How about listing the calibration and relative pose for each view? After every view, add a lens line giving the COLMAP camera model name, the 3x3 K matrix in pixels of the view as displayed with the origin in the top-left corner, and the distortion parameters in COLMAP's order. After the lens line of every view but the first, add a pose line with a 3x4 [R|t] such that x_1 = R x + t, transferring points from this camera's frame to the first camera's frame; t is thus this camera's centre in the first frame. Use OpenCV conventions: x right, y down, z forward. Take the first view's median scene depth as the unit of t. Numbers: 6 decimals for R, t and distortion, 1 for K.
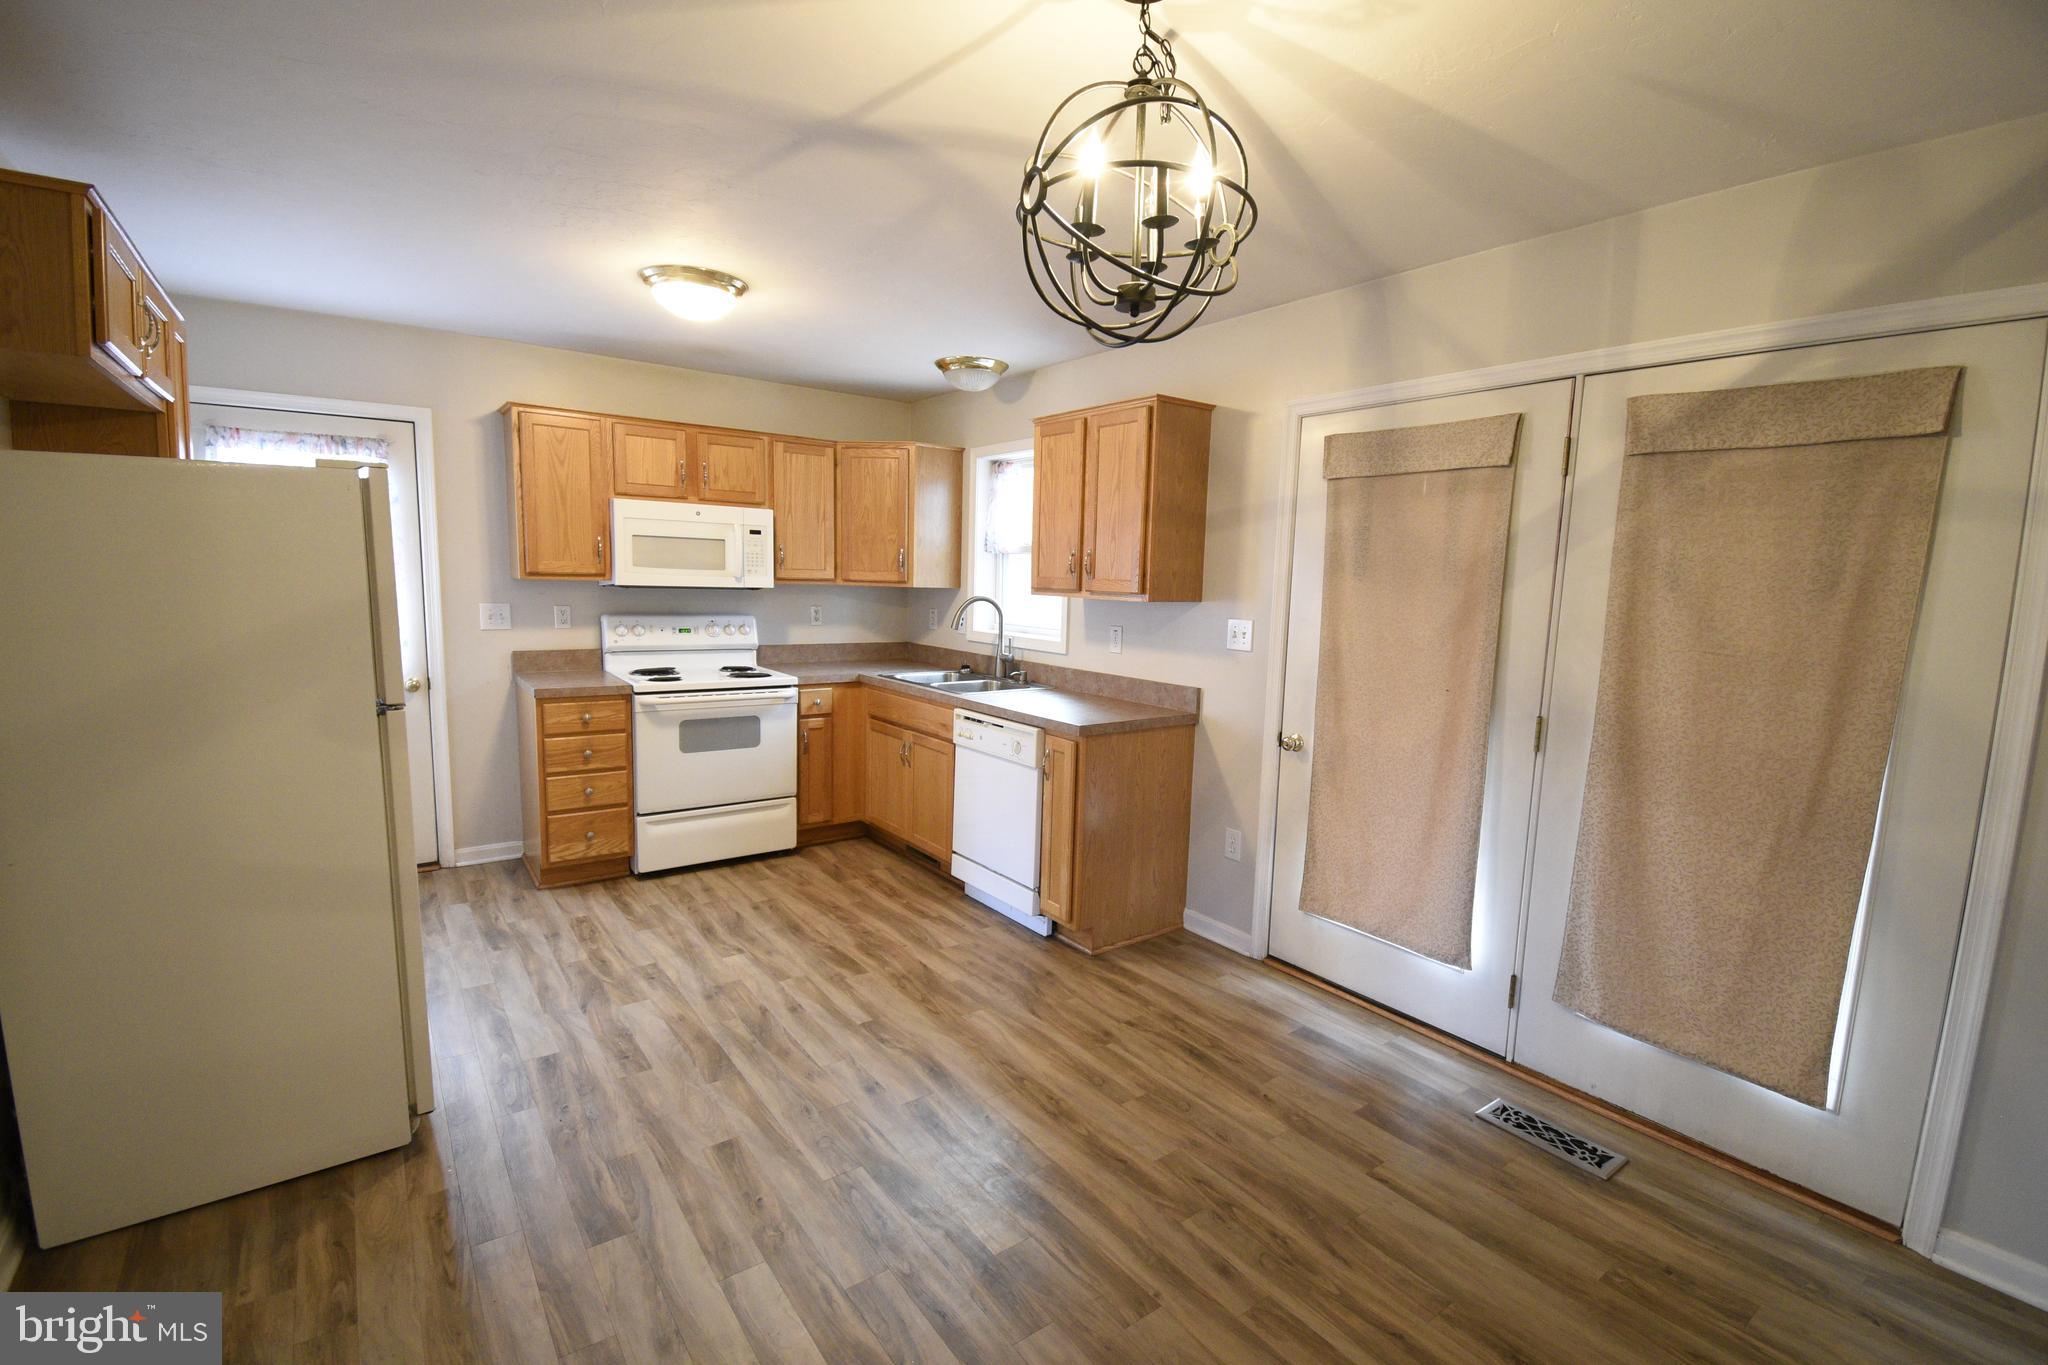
lens RADIAL K [[909.0, 0, 1033.5], [0, 909.0, 690.6], [0, 0, 1]] dist [0.028762, -0.032555]
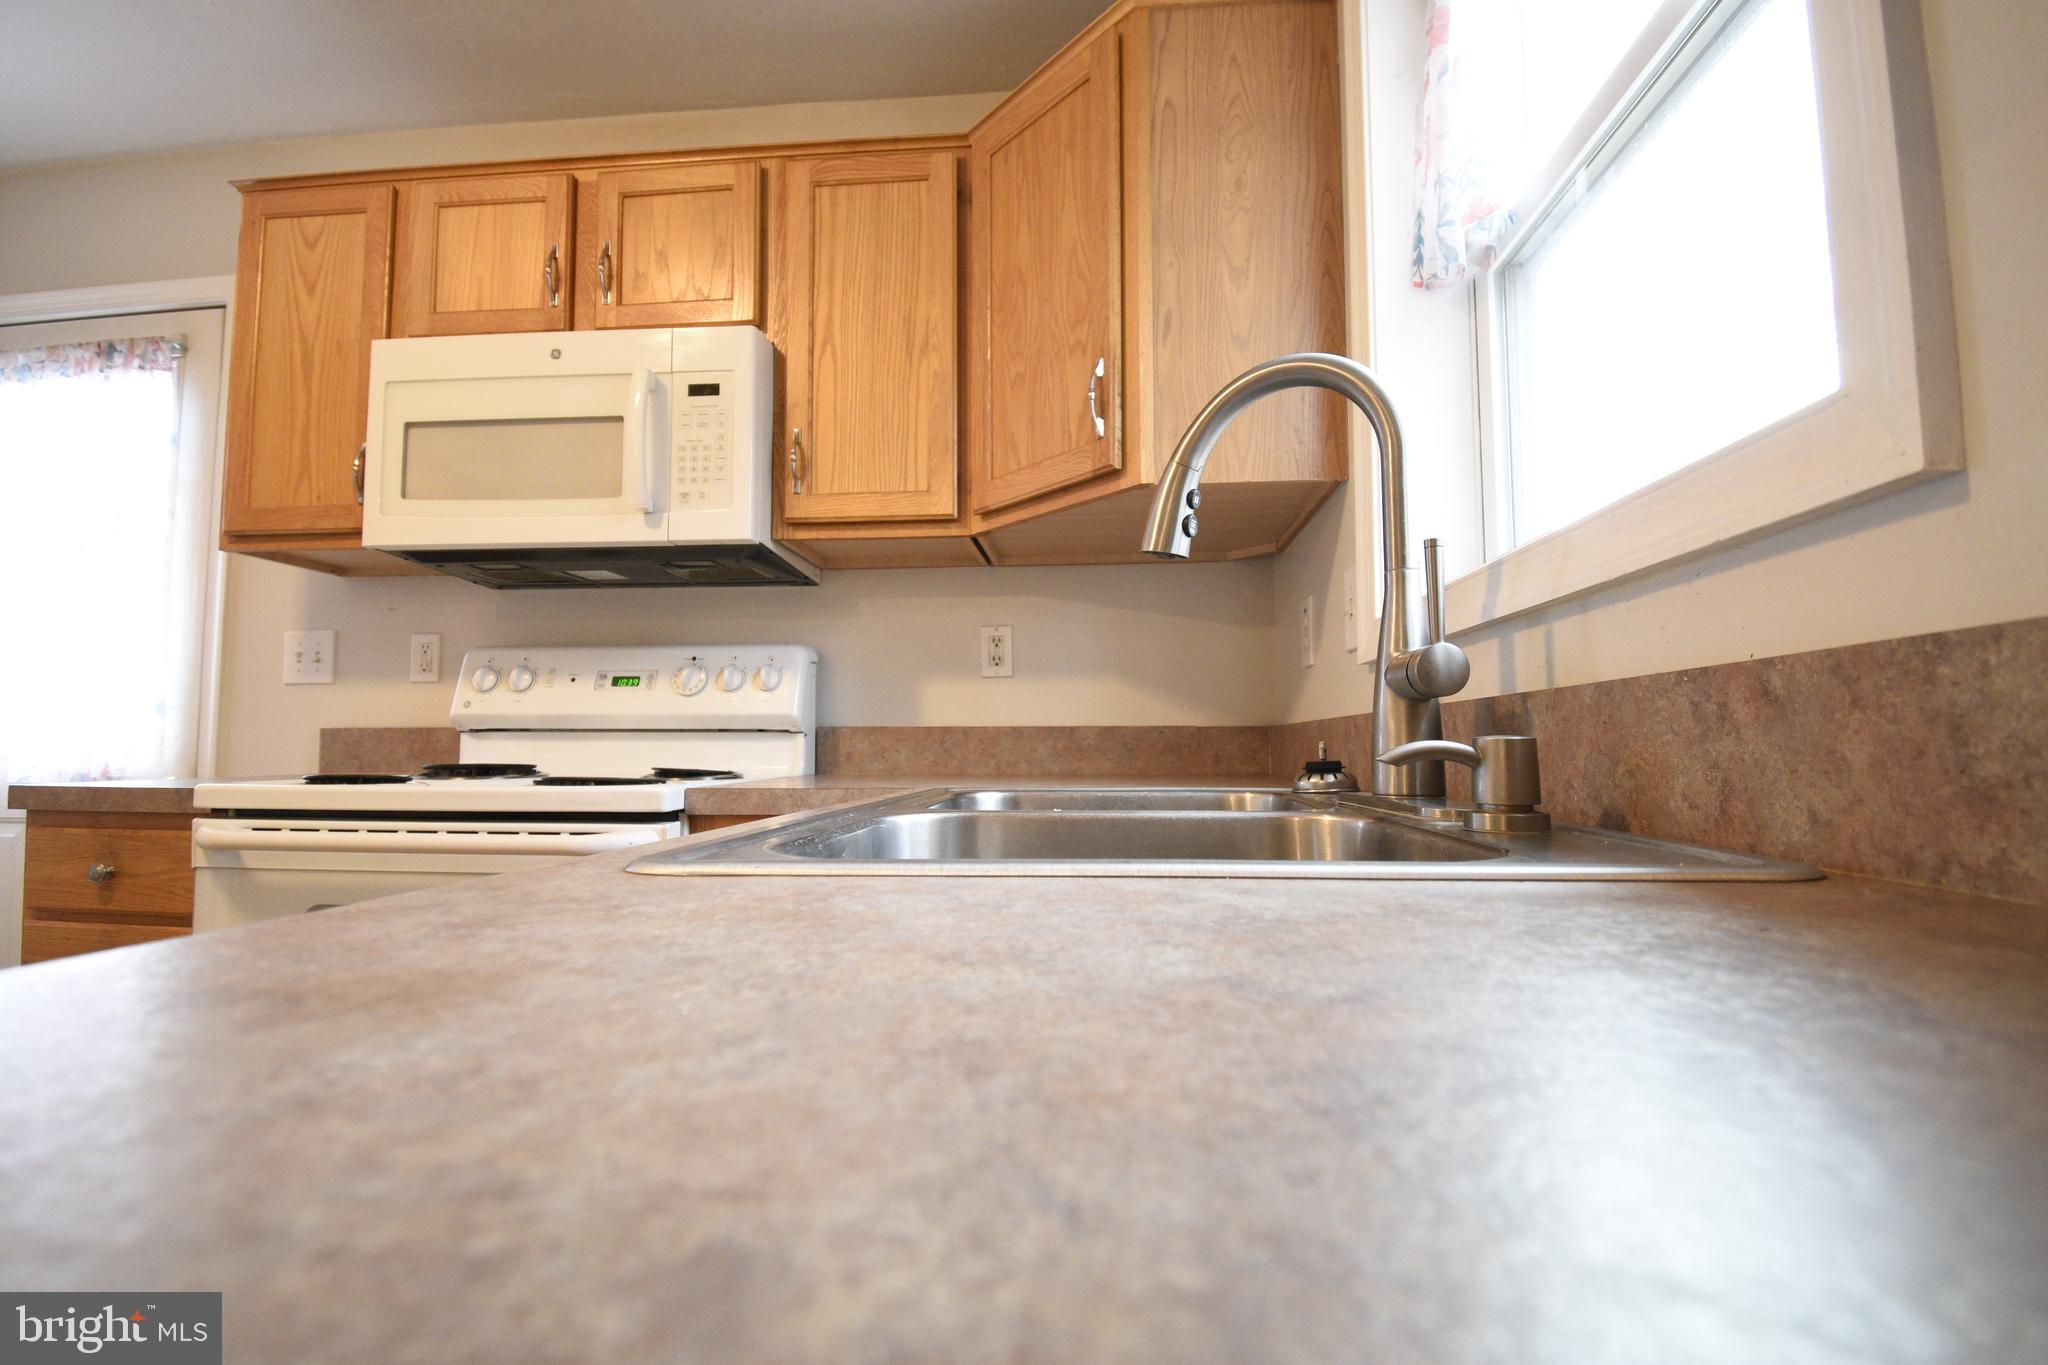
lens RADIAL K [[937.2, 0, 1024.0], [0, 937.2, 682.5], [0, 0, 1]] dist [0.000618, -0.008561]
pose [[0.744809, -0.076421, -0.662887, 0.030111], [-0.063730, 0.980732, -0.184670, 0.000692], [0.664227, 0.179790, 0.725588, 0.931509]]
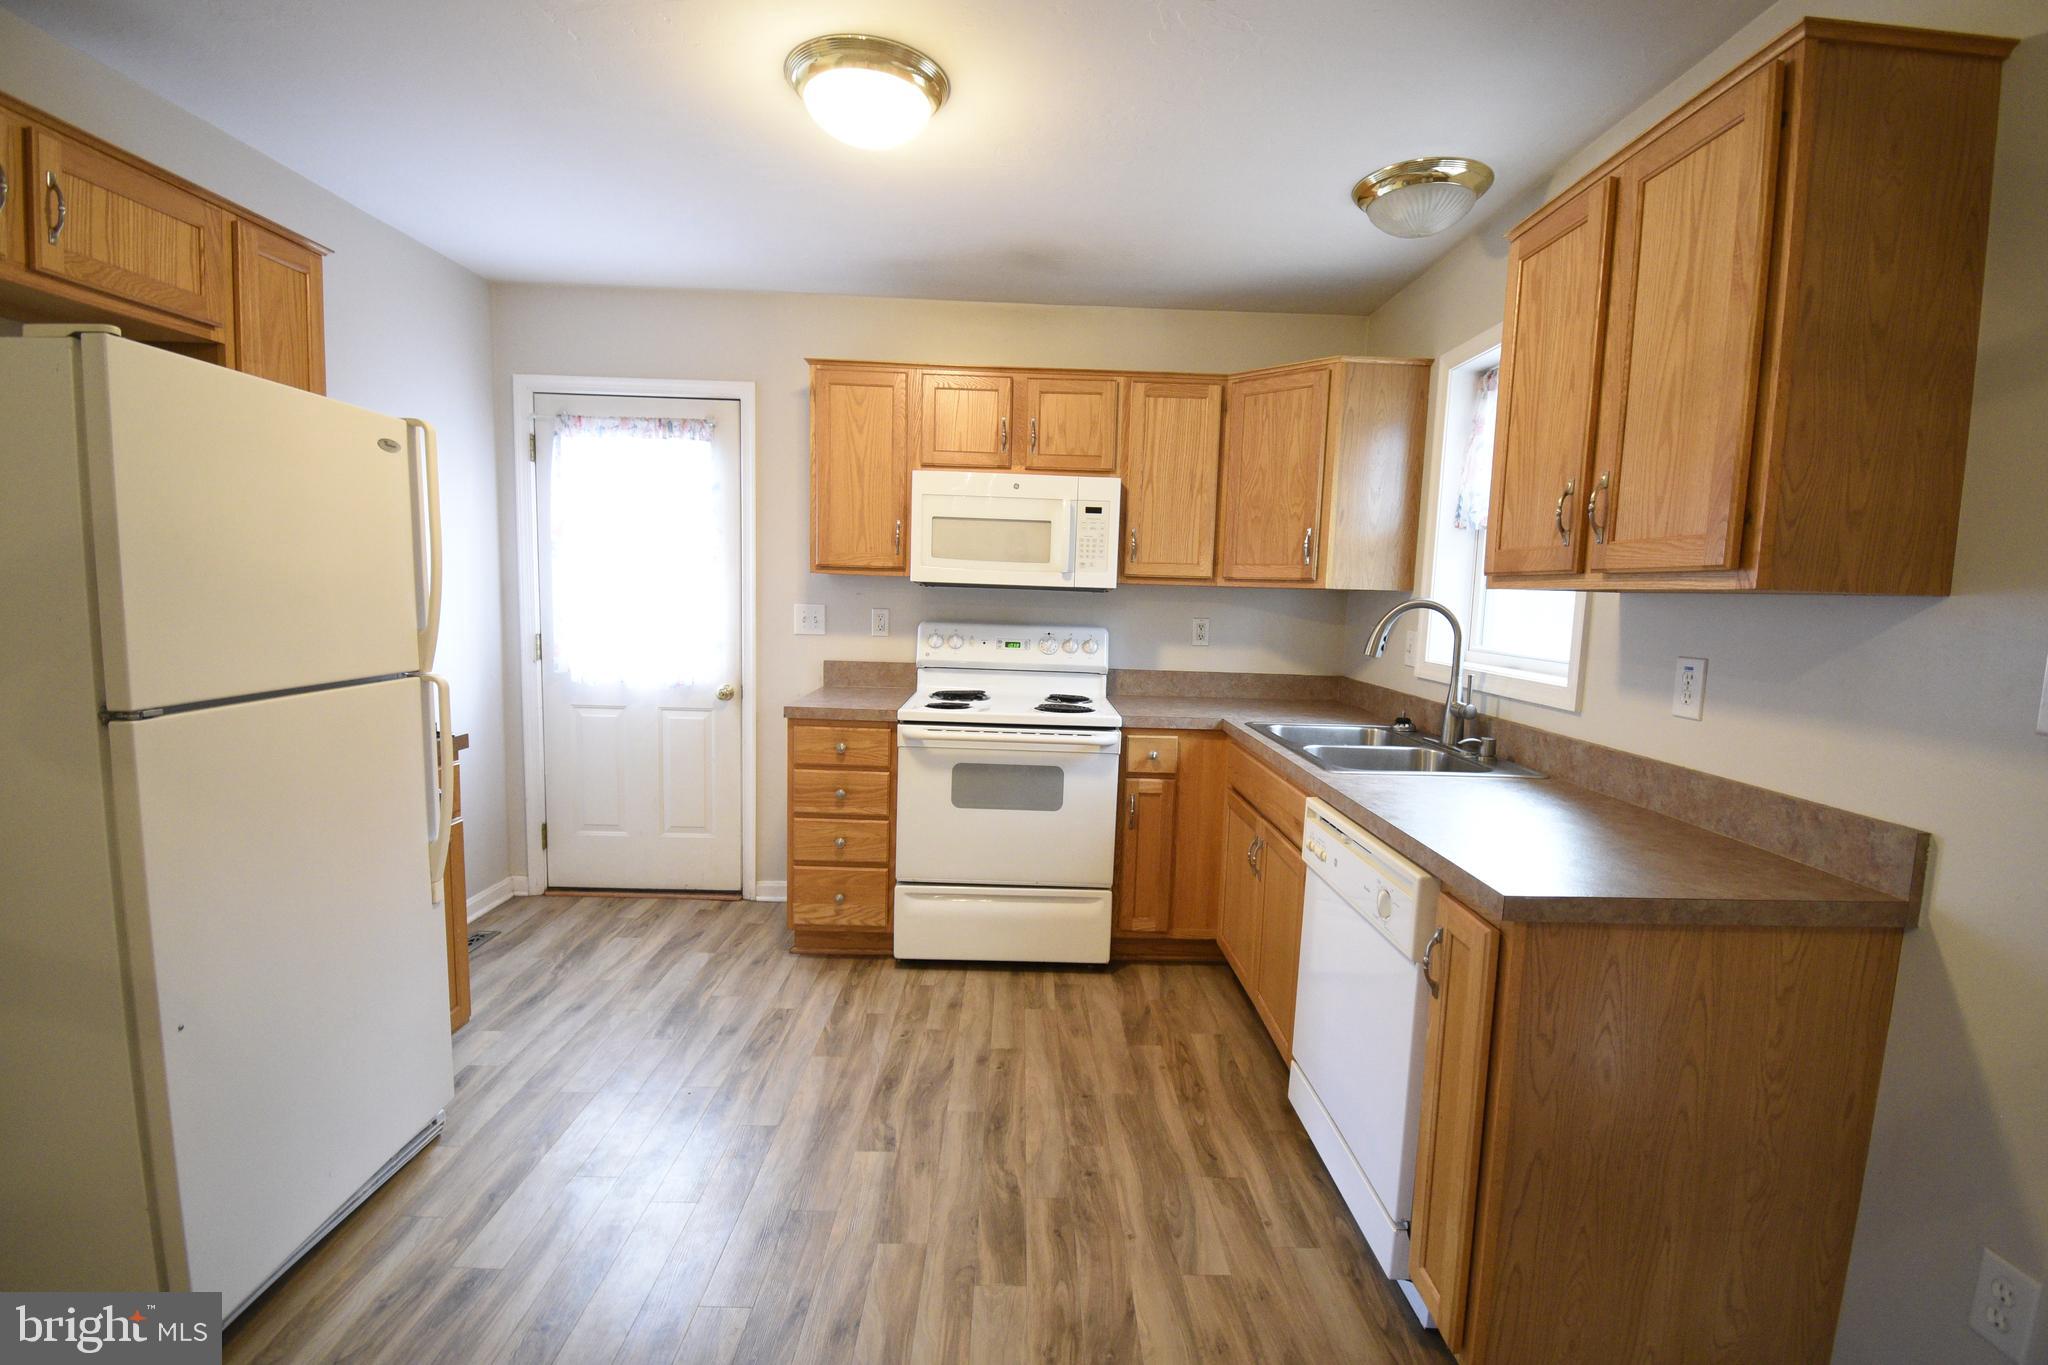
lens RADIAL K [[909.0, 0, 1033.5], [0, 909.0, 690.6], [0, 0, 1]] dist [0.028762, -0.032555]
pose [[0.813515, 0.061095, -0.578326, 0.087535], [-0.082728, 0.996510, -0.011098, -0.023019], [0.575630, 0.056872, 0.815730, 0.443617]]
